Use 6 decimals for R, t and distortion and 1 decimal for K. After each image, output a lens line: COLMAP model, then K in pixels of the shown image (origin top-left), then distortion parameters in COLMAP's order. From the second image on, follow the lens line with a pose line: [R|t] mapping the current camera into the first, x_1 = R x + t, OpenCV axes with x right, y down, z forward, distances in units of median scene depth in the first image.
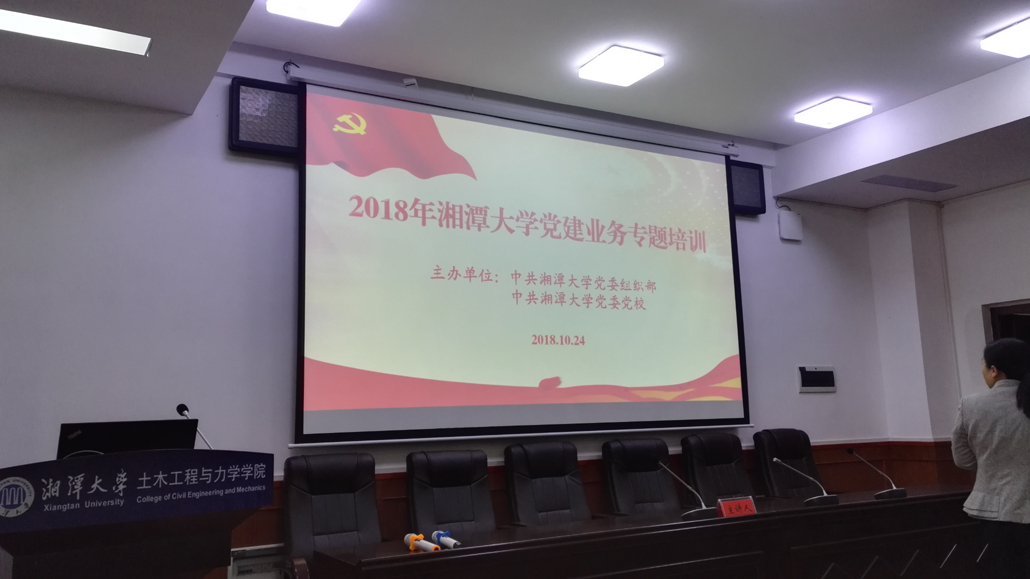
lens RADIAL K [[819.0, 0, 515.0], [0, 819.0, 289.5], [0, 0, 1]] dist [0.014688, 0.011284]
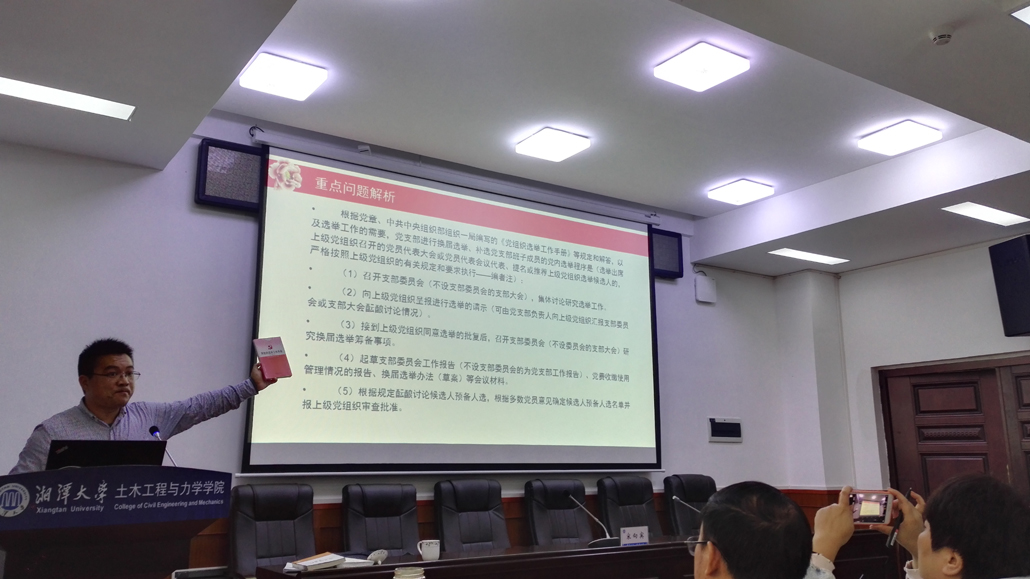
lens RADIAL K [[819.0, 0, 515.0], [0, 819.0, 289.5], [0, 0, 1]] dist [0.014688, 0.011284]
pose [[0.997088, 0.040448, 0.064643, 0.012390], [-0.036582, 0.997534, -0.059904, -0.003270], [-0.066907, 0.057365, 0.996109, -0.111216]]
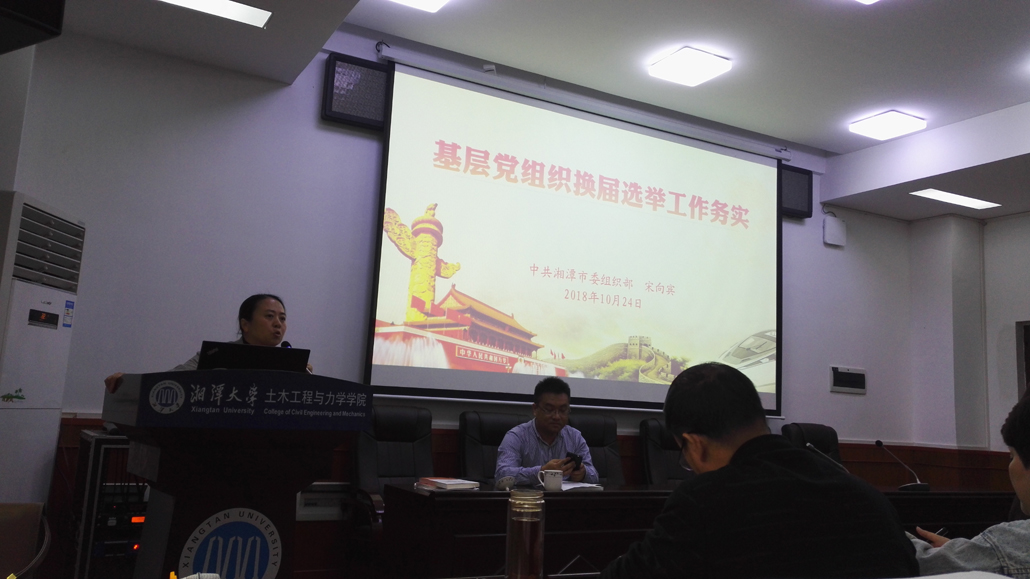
lens RADIAL K [[819.0, 0, 515.0], [0, 819.0, 289.5], [0, 0, 1]] dist [0.014688, 0.011284]
pose [[0.996358, 0.078744, -0.032699, -0.037141], [-0.078377, 0.996847, 0.012385, 0.019003], [0.033572, -0.009777, 0.999388, -0.070427]]
